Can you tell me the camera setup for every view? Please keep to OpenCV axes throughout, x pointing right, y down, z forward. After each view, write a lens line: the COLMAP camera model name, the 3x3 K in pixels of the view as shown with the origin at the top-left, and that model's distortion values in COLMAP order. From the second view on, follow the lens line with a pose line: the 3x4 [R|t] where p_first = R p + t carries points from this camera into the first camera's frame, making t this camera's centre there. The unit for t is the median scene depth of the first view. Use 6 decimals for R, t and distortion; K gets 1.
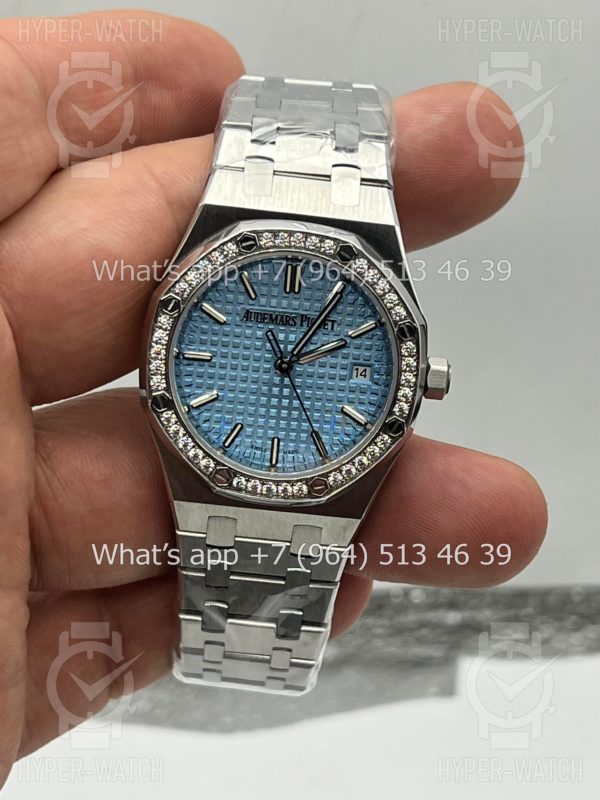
lens RADIAL K [[1925.7, 0, 304.3], [0, 1925.7, 399.4], [0, 0, 1]] dist [0.215451, 0.000000]
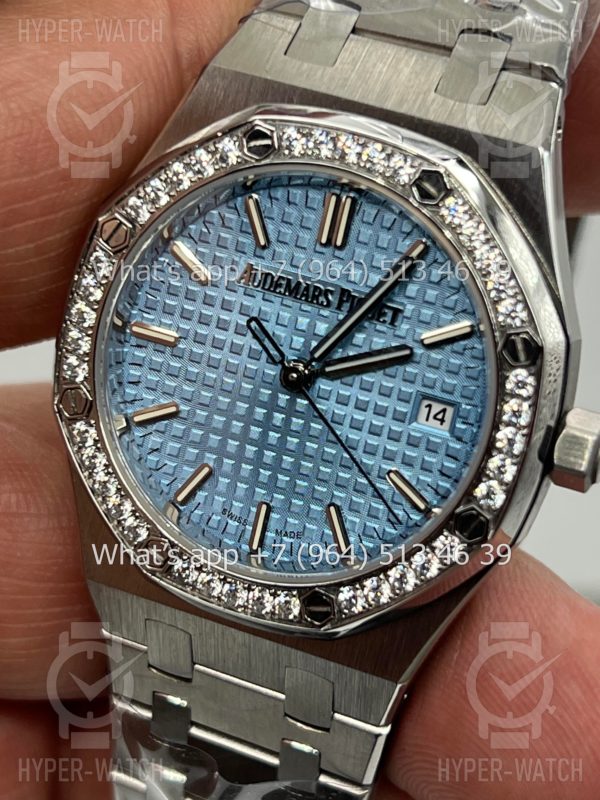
lens RADIAL K [[1925.7, 0, 299.5], [0, 1925.7, 399.6], [0, 0, 1]] dist [0.215451, 0.000000]
pose [[0.934977, 0.170739, -0.310912, 0.161342], [-0.177860, 0.984040, 0.005527, -0.014044], [0.306894, 0.050131, 0.950423, 0.480741]]
